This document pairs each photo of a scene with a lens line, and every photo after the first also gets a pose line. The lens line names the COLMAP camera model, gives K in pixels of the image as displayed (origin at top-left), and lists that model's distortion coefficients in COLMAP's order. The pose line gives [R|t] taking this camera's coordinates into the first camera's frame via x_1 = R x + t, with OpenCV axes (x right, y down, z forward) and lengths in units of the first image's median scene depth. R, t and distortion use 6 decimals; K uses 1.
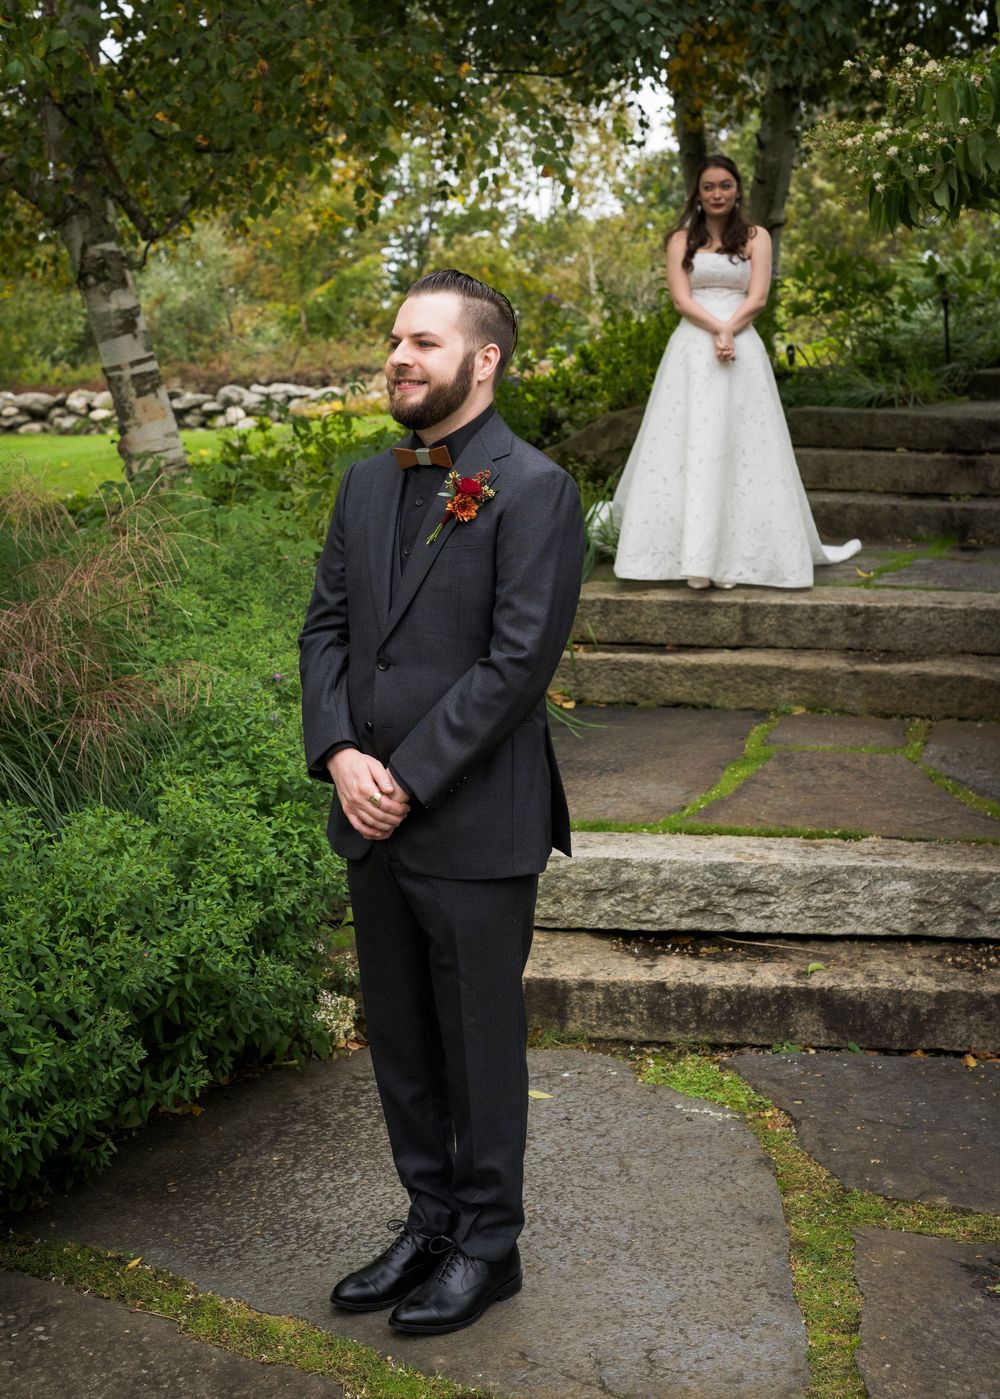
lens RADIAL K [[2049.0, 0, 439.8], [0, 2049.0, 703.3], [0, 0, 1]] dist [0.003917, -0.057031]
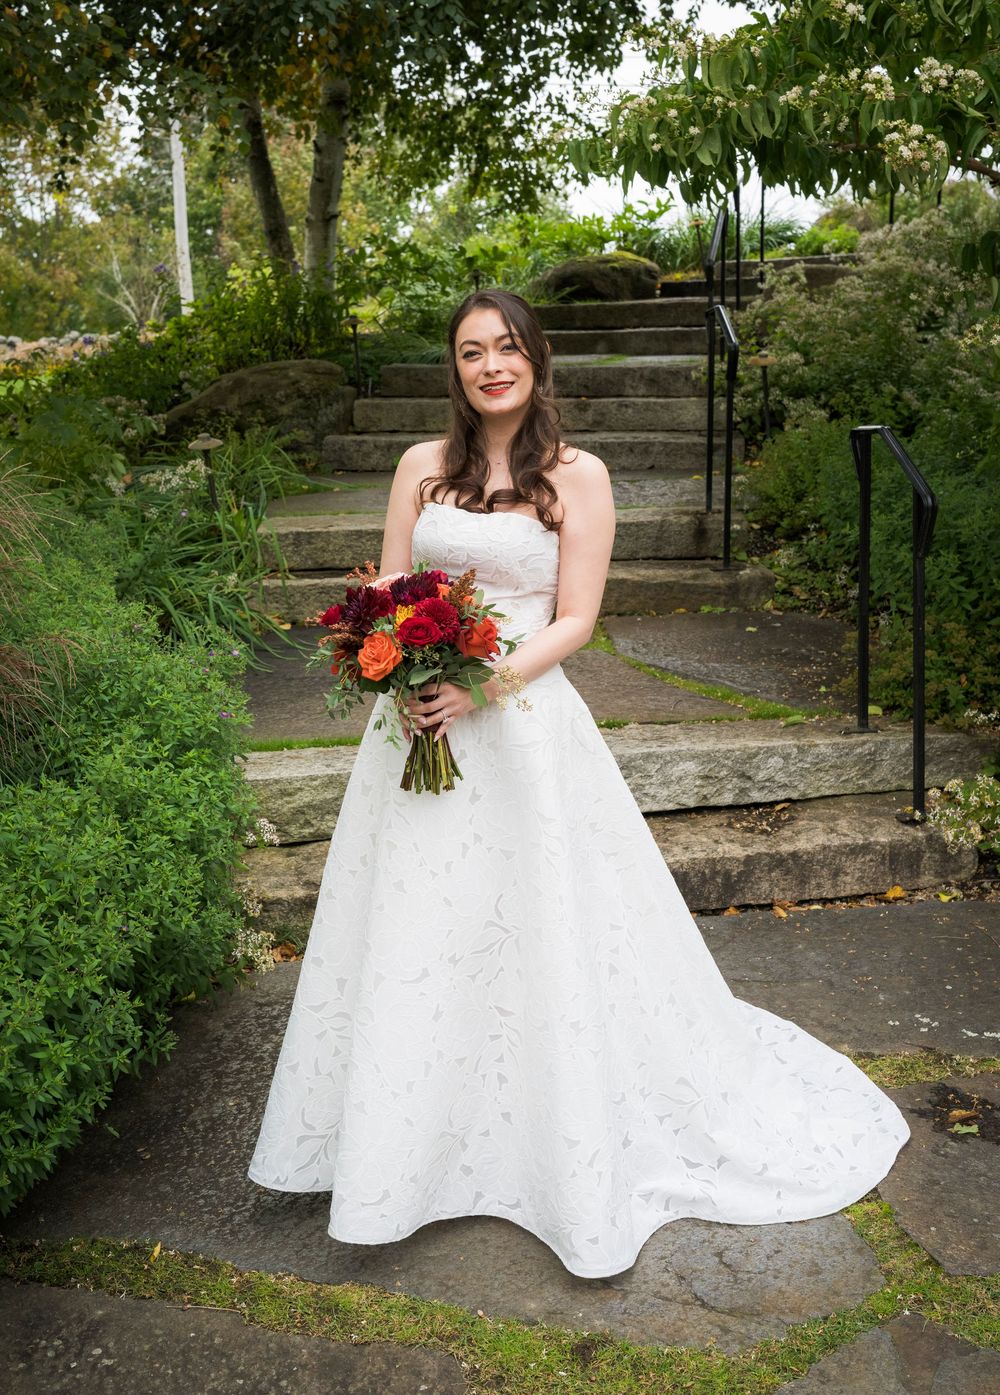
lens RADIAL K [[1589.0, 0, 463.7], [0, 1589.0, 638.7], [0, 0, 1]] dist [-0.004847, -0.008319]
pose [[0.949915, -0.076852, 0.302913, -0.159841], [0.070515, 0.997003, 0.031817, -0.019654], [-0.304450, -0.008864, 0.952487, 0.184609]]
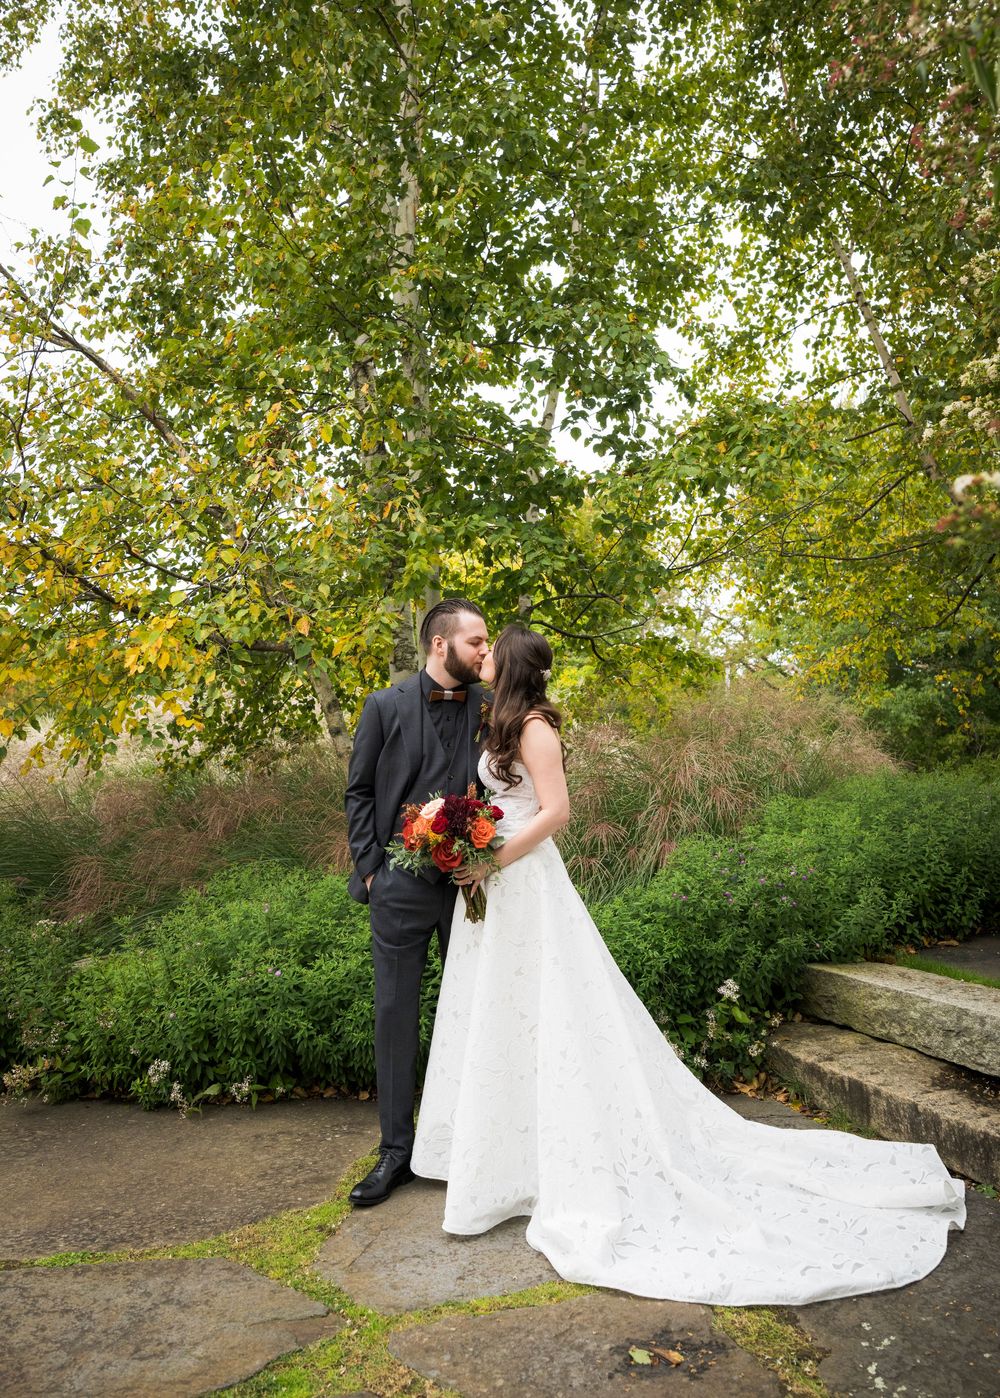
lens RADIAL K [[1057.8, 0, 508.5], [0, 1057.8, 670.8], [0, 0, 1]] dist [0.001027, -0.000595]
pose [[0.451365, -0.100921, -0.886614, 0.575375], [-0.111228, 0.979472, -0.168116, 0.012219], [0.885380, 0.174498, 0.430874, 0.433551]]
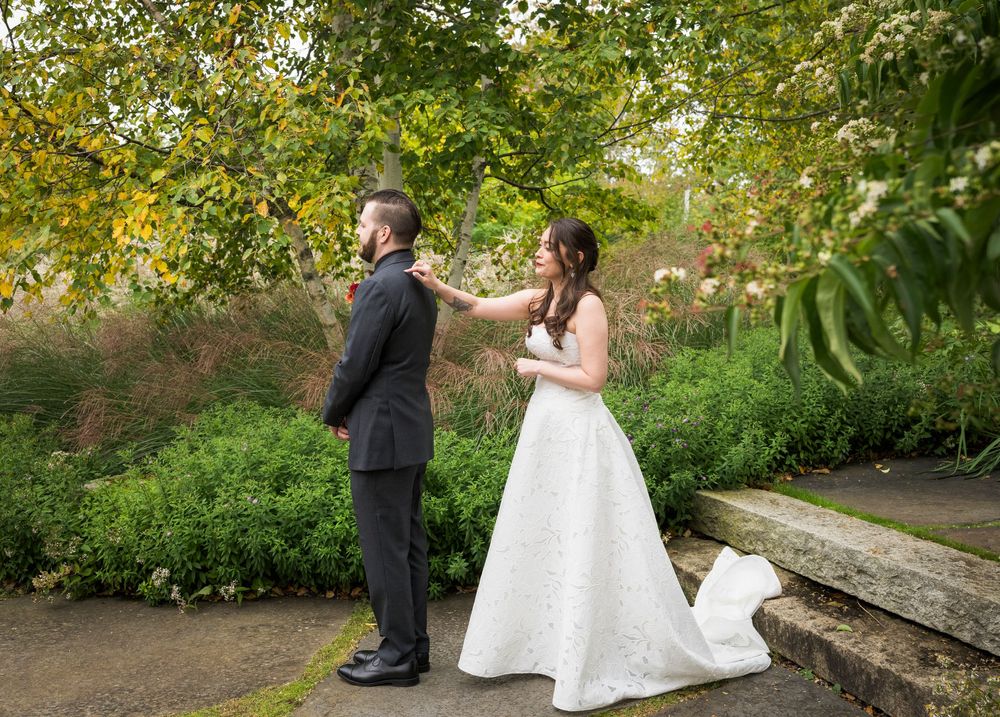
lens RADIAL K [[989.7, 0, 500.0], [0, 989.7, 358.5], [0, 0, 1]] dist [0.003472, 0.003339]
pose [[0.466310, 0.056308, -0.882828, 0.654419], [-0.116879, 0.993145, 0.001609, -0.032019], [0.876866, 0.102434, 0.469694, 0.422326]]
